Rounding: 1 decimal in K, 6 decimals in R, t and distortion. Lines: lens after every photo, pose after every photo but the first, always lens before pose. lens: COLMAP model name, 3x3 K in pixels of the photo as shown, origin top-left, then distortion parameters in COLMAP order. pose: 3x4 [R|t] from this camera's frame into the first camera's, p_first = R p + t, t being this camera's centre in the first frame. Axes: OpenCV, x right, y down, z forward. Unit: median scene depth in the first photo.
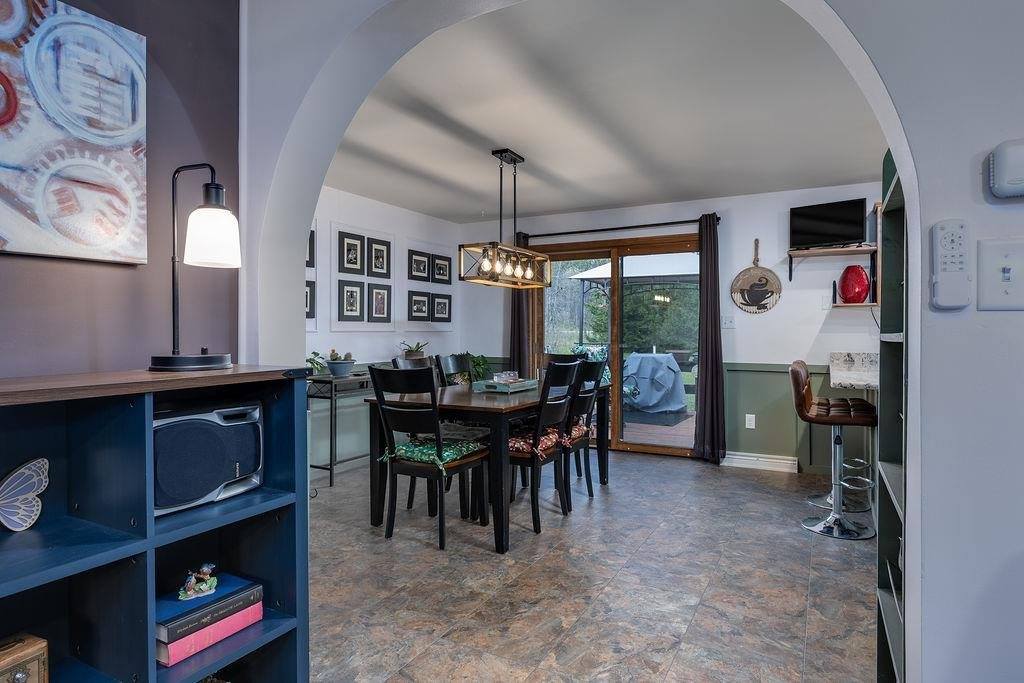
lens RADIAL K [[595.0, 0, 510.8], [0, 595.0, 327.6], [0, 0, 1]] dist [0.000688, 0.000214]
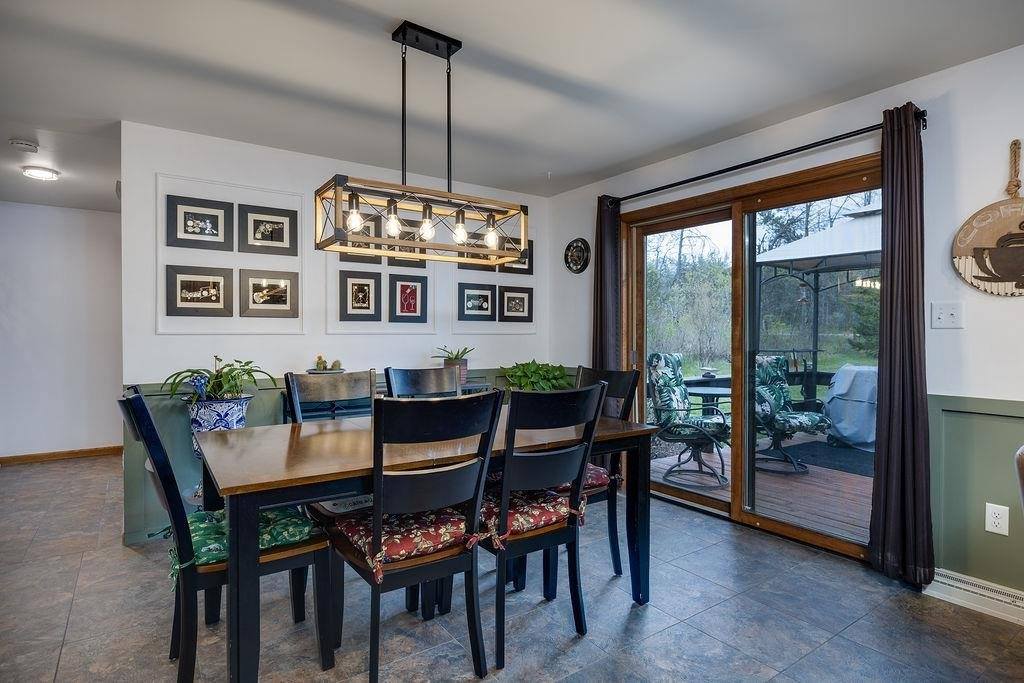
lens RADIAL K [[541.9, 0, 511.5], [0, 541.9, 337.2], [0, 0, 1]] dist [-0.003779, -0.000943]
pose [[0.893014, 0.003480, -0.450015, 0.246452], [0.001391, 0.999944, 0.010494, 0.003675], [0.450027, -0.009997, 0.892959, 0.428355]]
